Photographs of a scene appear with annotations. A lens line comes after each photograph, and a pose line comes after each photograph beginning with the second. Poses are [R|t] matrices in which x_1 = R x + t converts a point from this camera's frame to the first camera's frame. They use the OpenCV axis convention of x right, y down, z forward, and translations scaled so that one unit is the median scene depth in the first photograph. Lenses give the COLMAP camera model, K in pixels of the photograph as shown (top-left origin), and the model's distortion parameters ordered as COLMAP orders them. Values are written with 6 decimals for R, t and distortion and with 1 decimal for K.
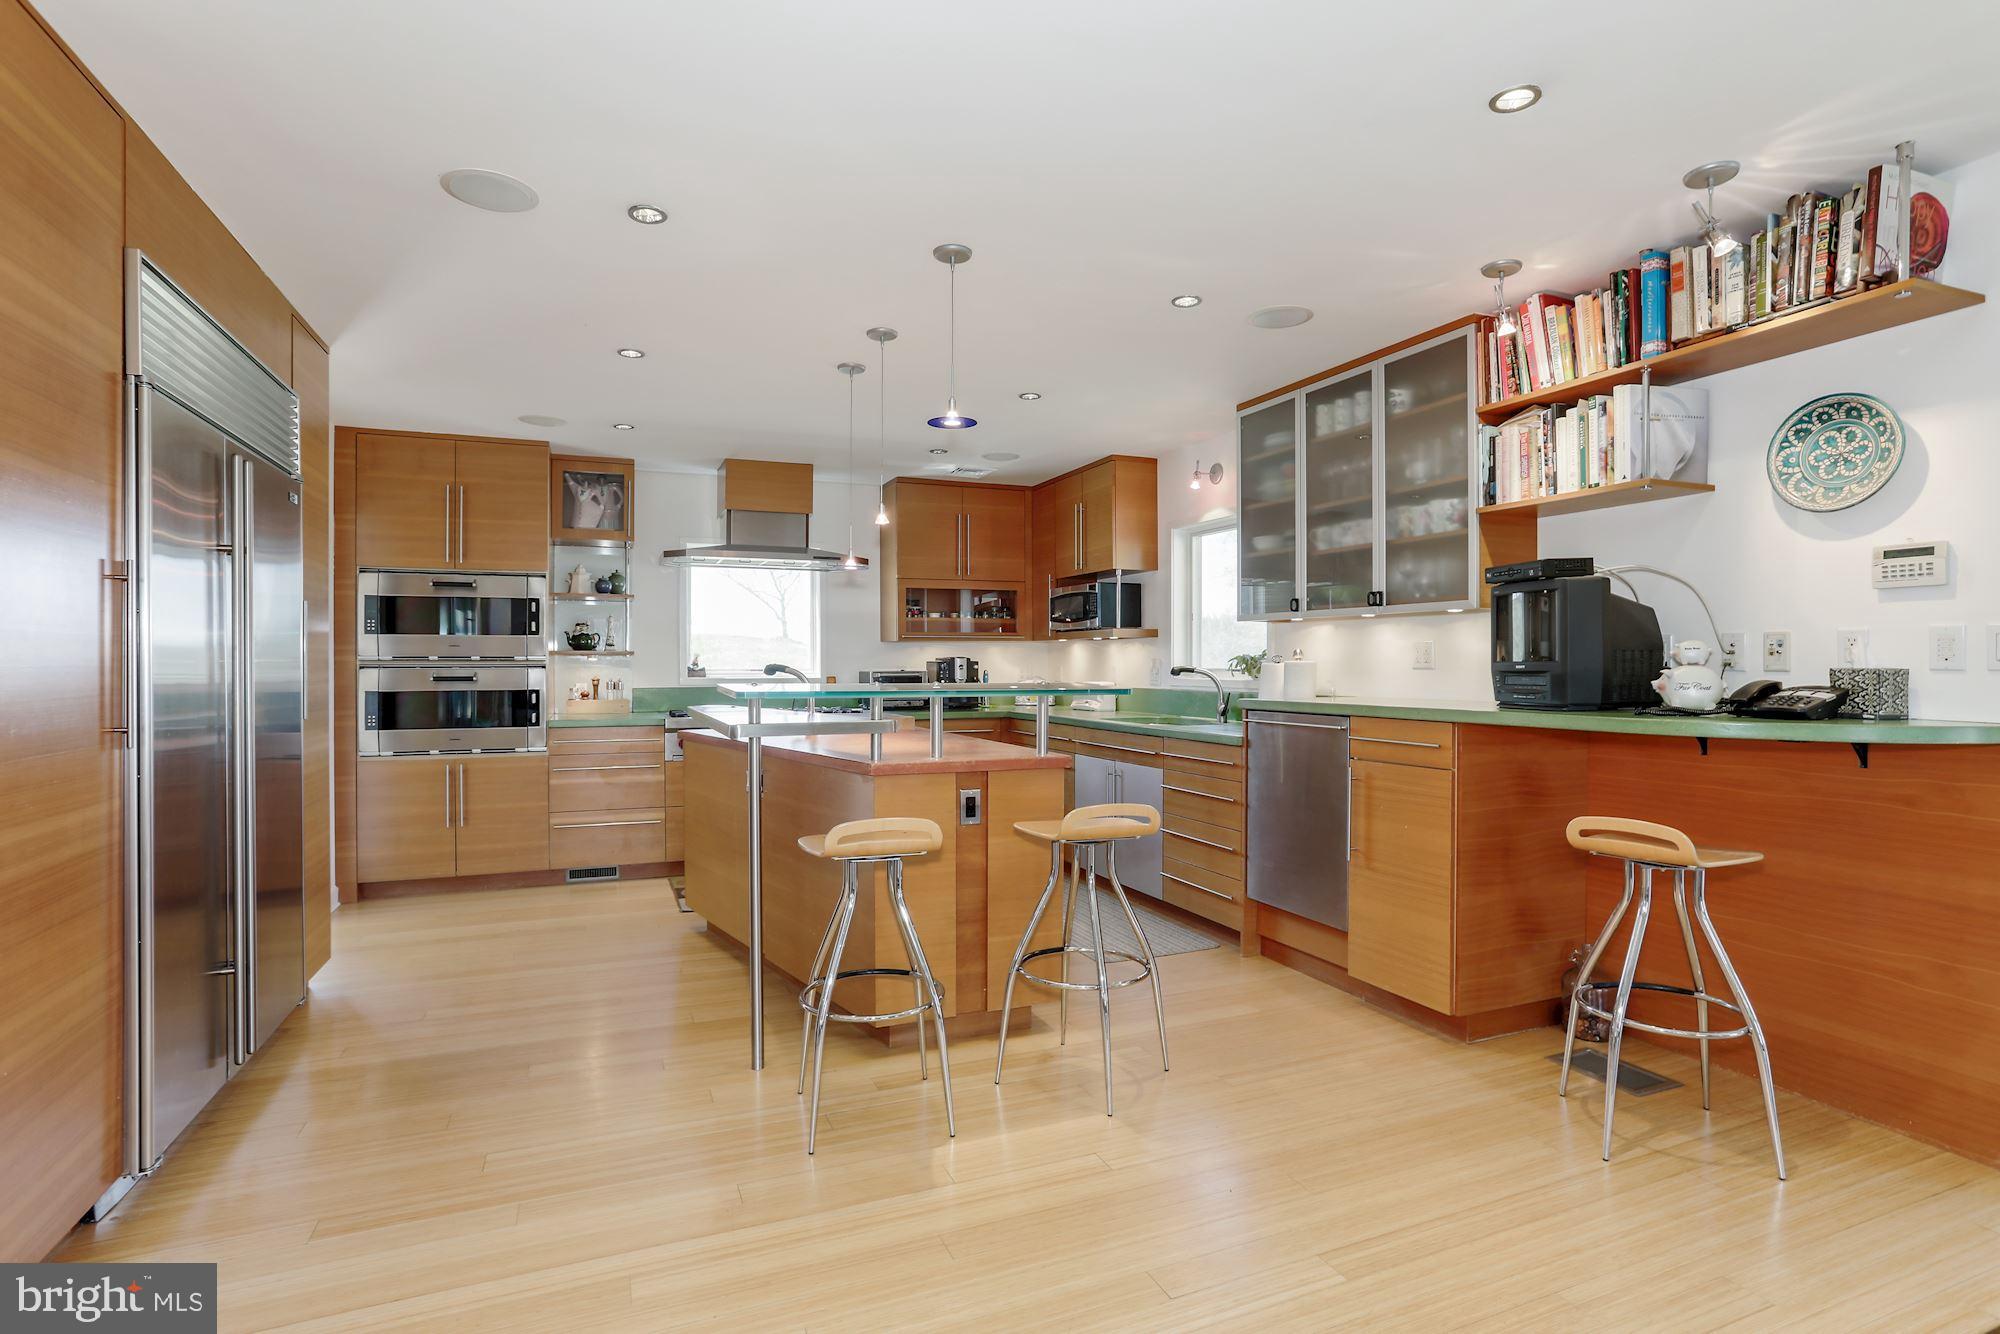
lens RADIAL K [[970.2, 0, 991.4], [0, 970.2, 665.0], [0, 0, 1]] dist [-0.006648, 0.000244]
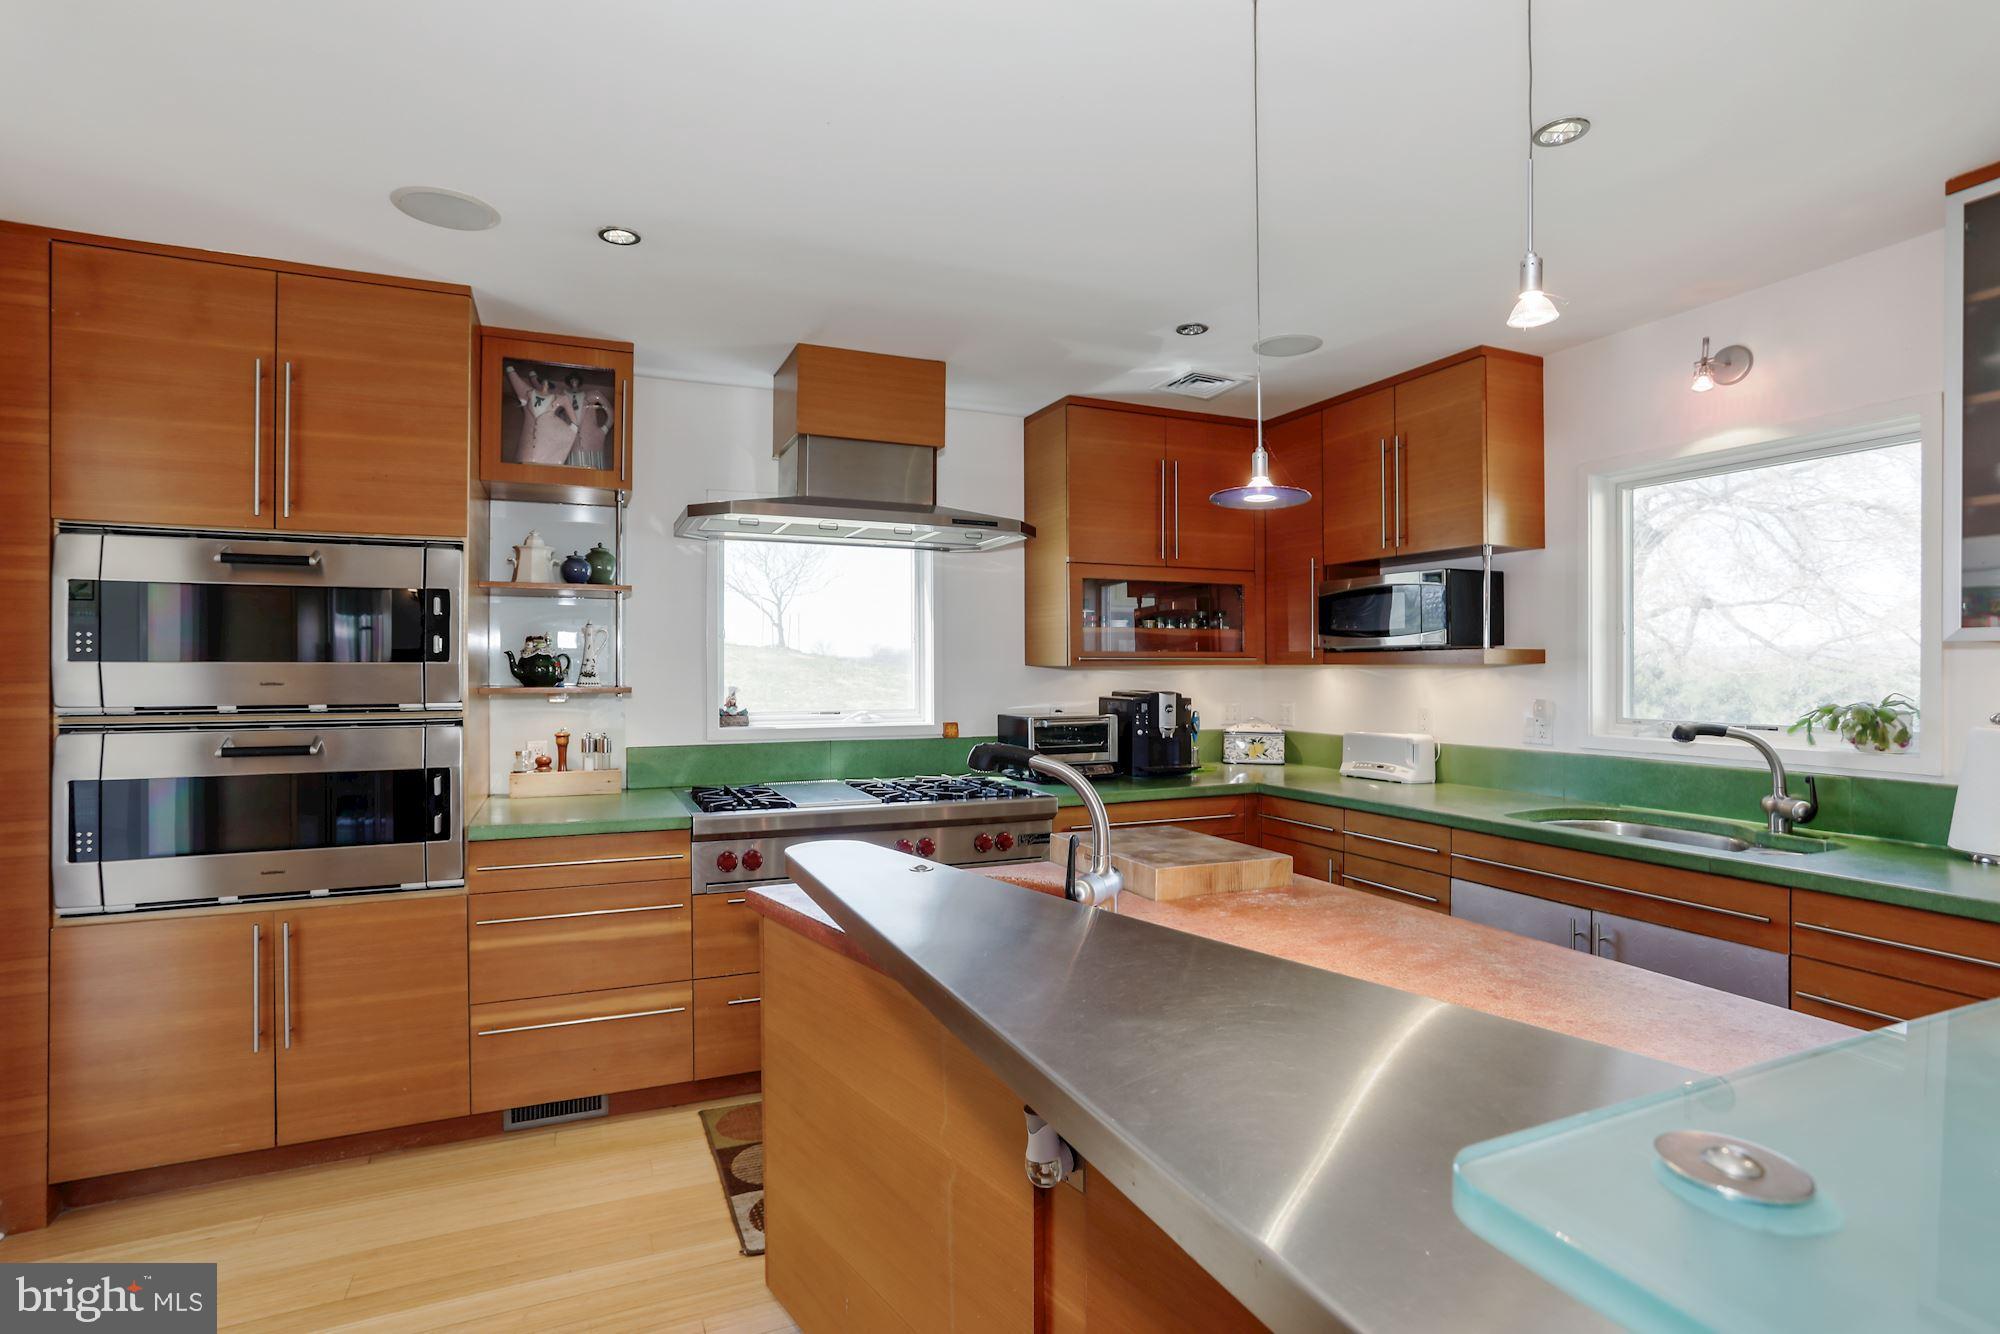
lens RADIAL K [[970.2, 0, 1006.9], [0, 970.2, 669.5], [0, 0, 1]] dist [-0.006648, 0.000244]
pose [[0.999301, 0.000692, 0.037389, -0.175562], [-0.000620, 0.999998, -0.001935, -0.023771], [-0.037390, 0.001910, 0.999299, 0.438269]]
